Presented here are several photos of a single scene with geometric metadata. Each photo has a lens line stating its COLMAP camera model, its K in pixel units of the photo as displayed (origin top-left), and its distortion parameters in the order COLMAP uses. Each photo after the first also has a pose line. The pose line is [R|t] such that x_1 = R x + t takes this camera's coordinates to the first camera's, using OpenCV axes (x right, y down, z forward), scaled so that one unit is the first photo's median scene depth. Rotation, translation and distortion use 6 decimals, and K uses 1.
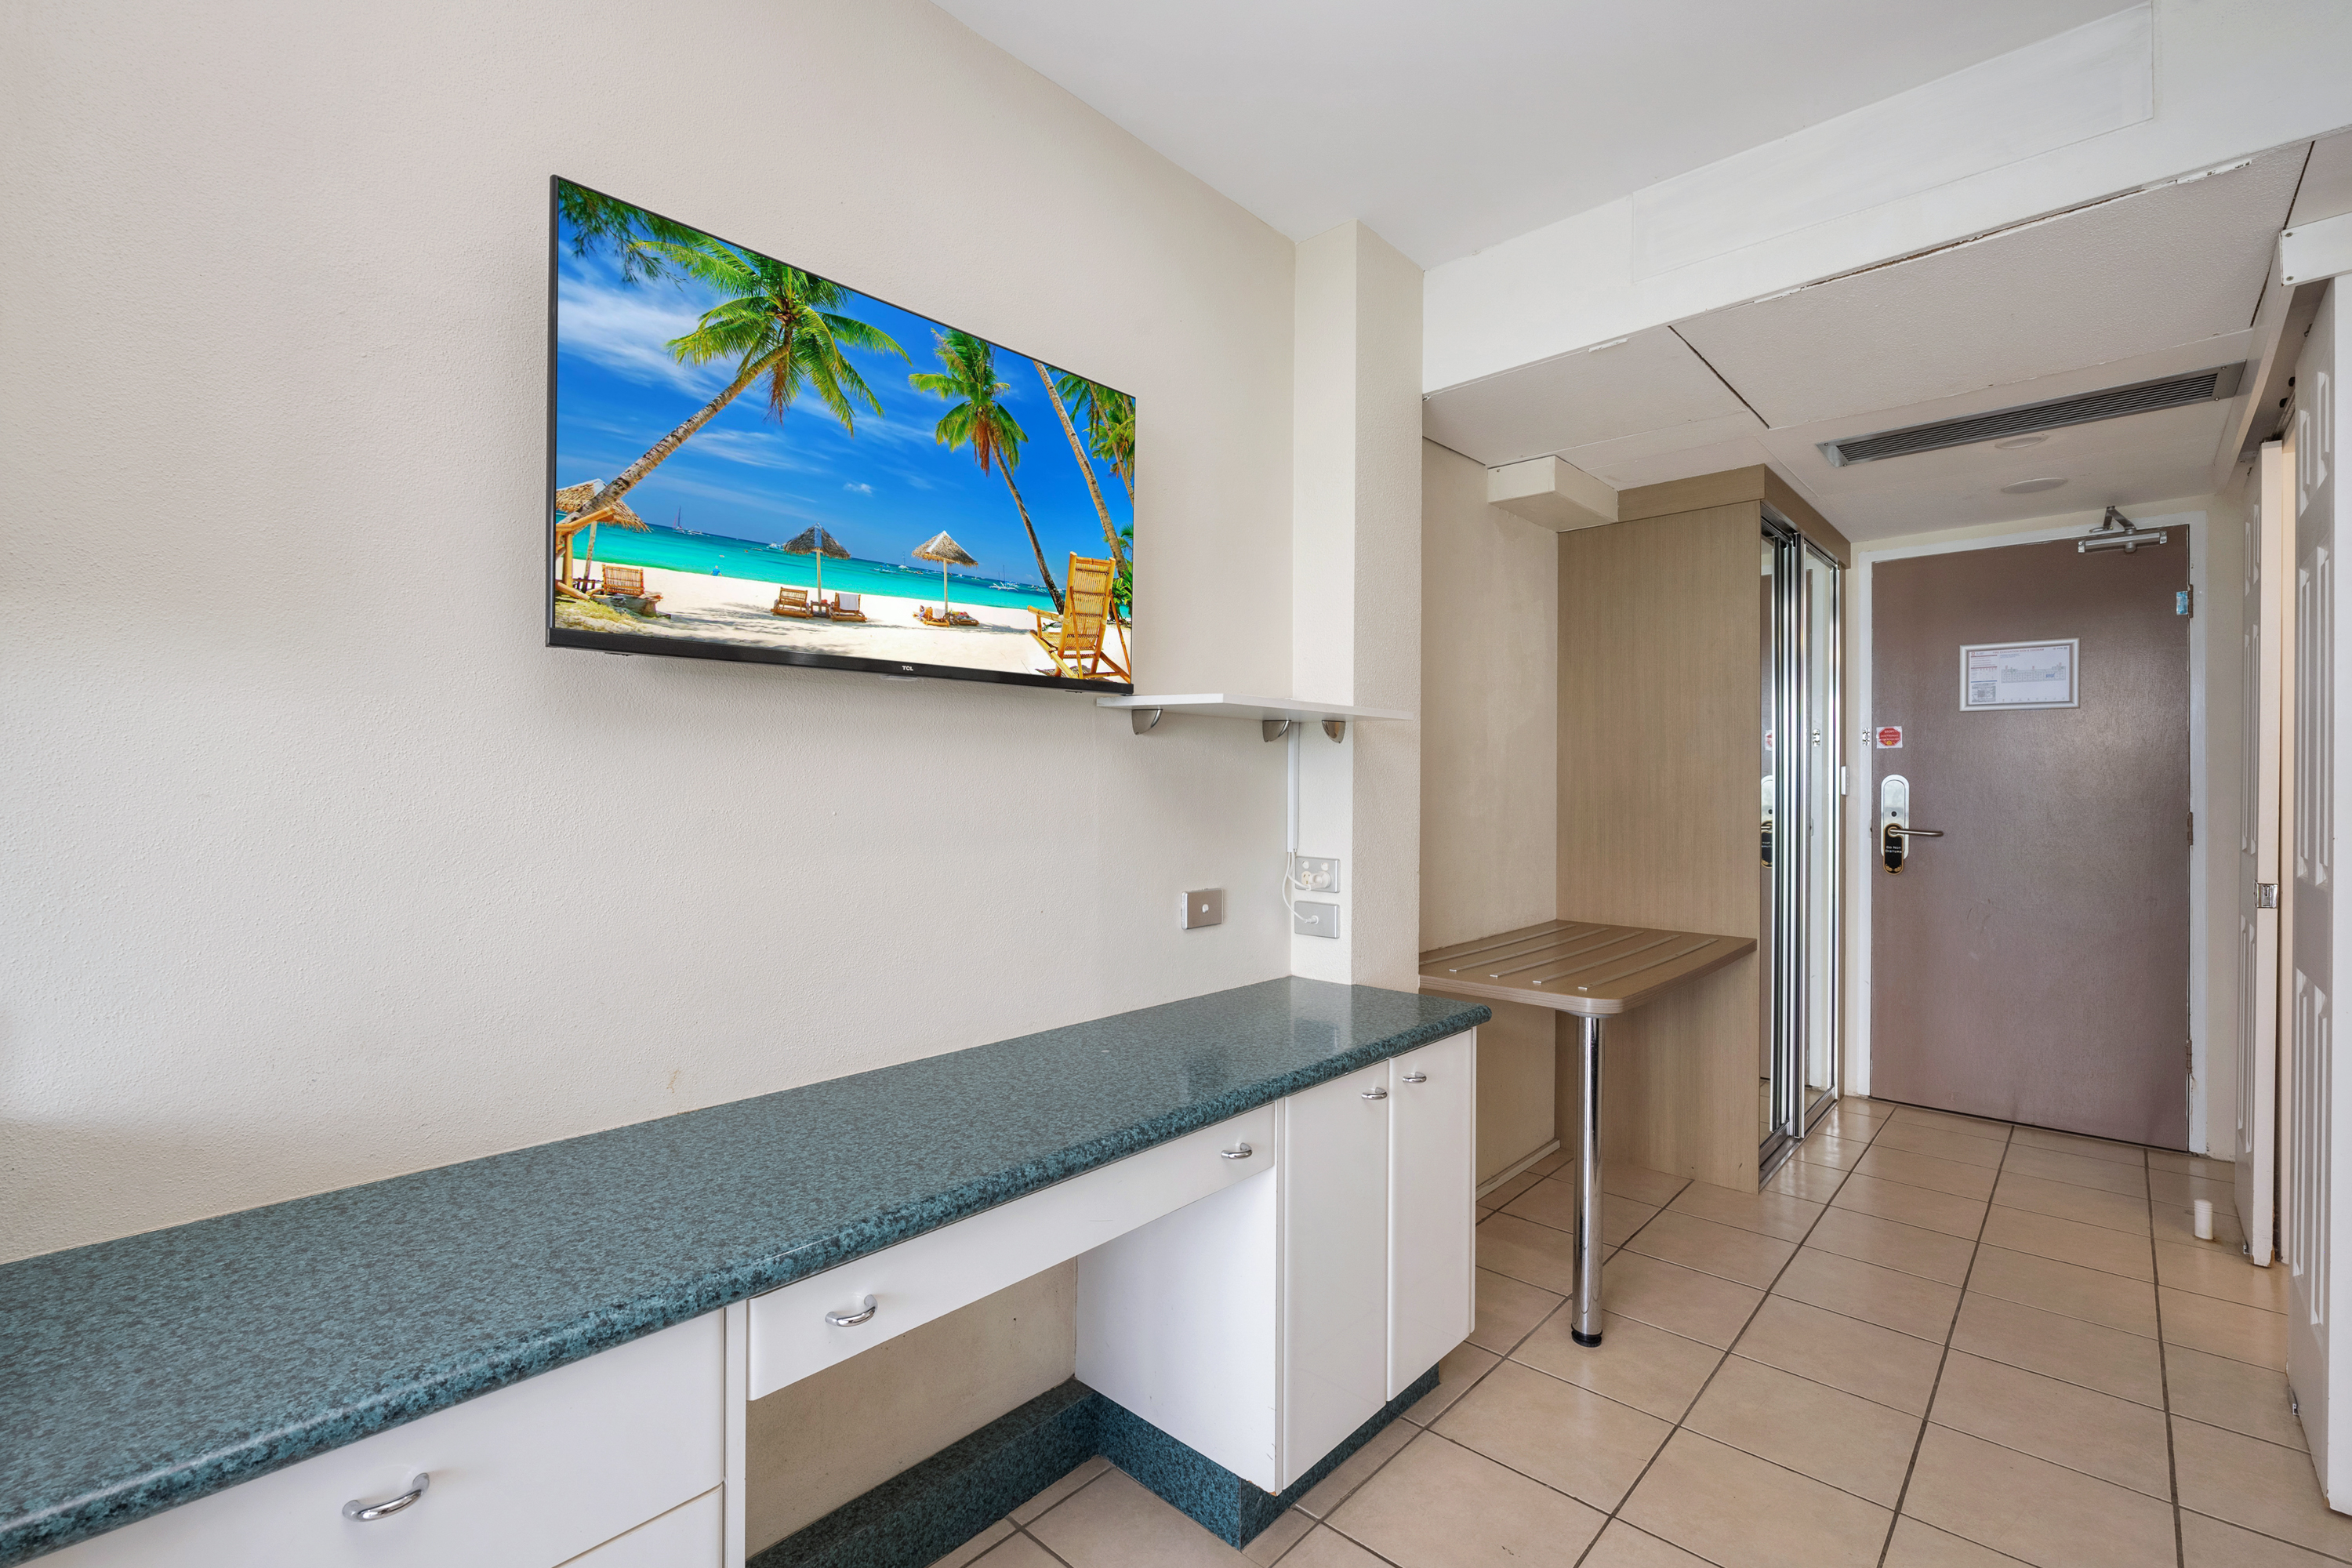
lens RADIAL K [[1022.0, 0, 1176.0], [0, 1022.0, 784.0], [0, 0, 1]] dist [0.000059, -0.000020]
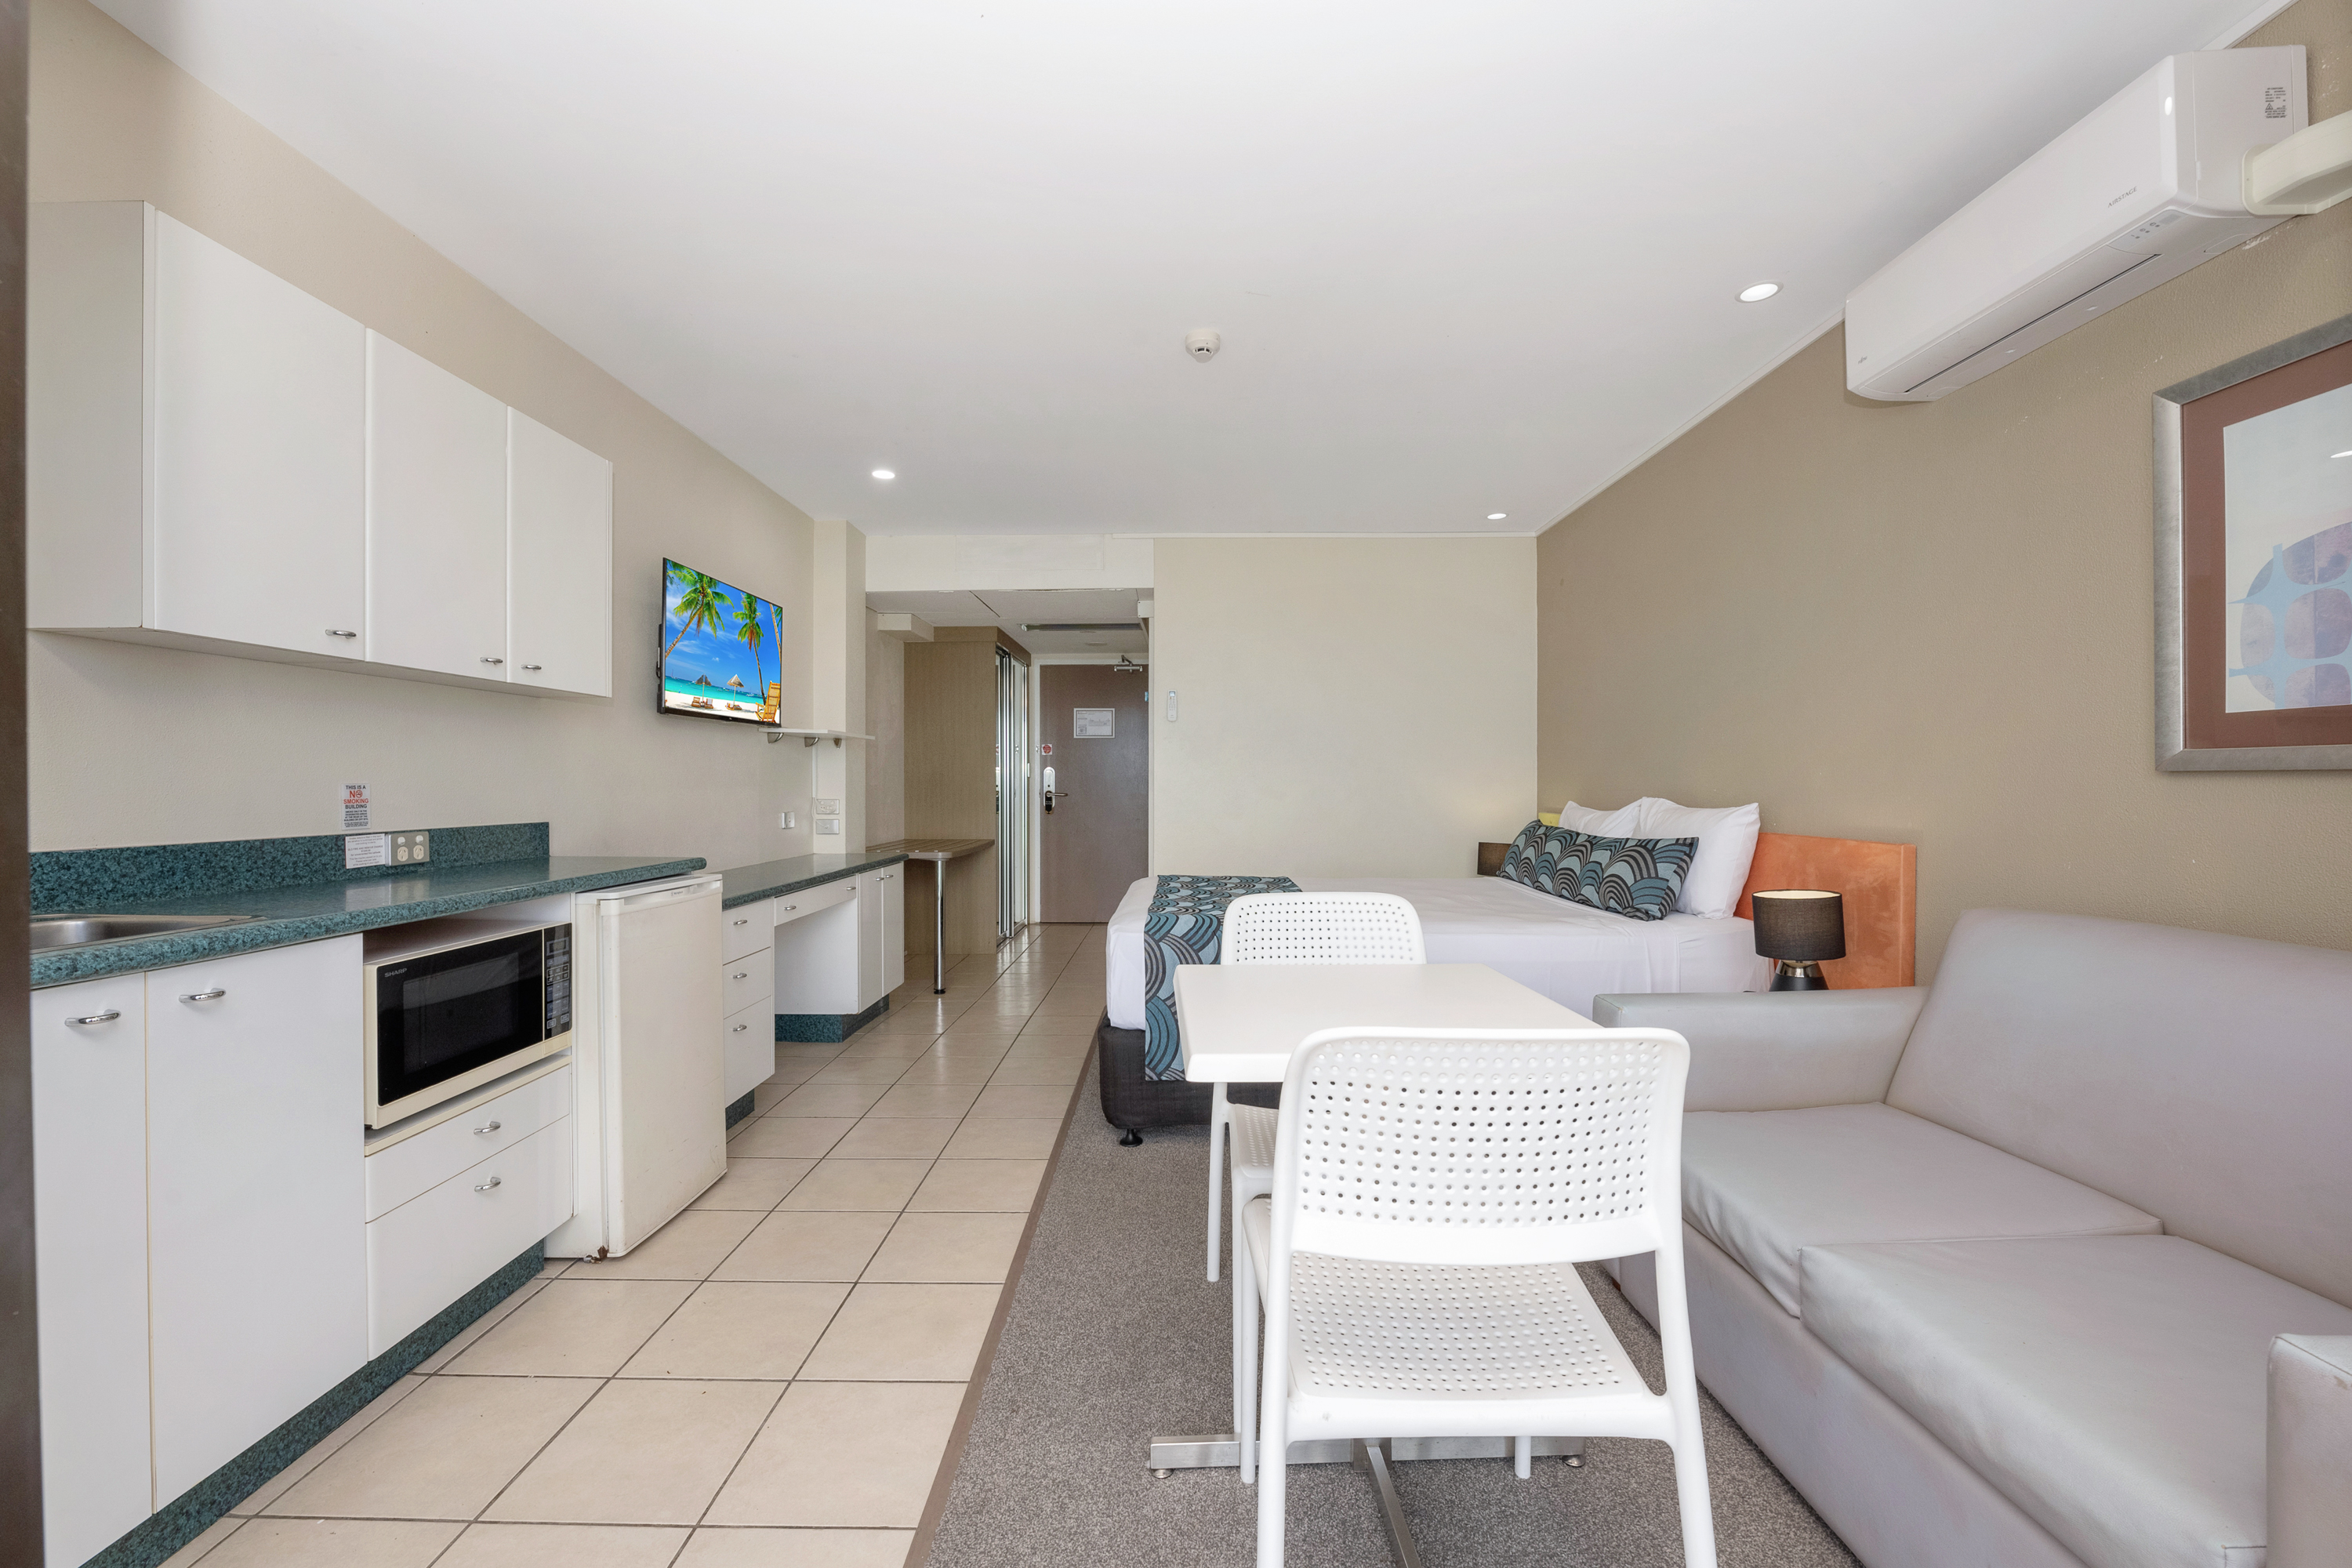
lens RADIAL K [[935.8, 0, 1168.5], [0, 935.8, 777.6], [0, 0, 1]] dist [0.000082, 0.000003]
pose [[0.750896, -0.003583, 0.660411, -0.439849], [0.005226, 0.999986, -0.000516, 0.016425], [-0.660400, 0.003839, 0.750904, -0.694944]]
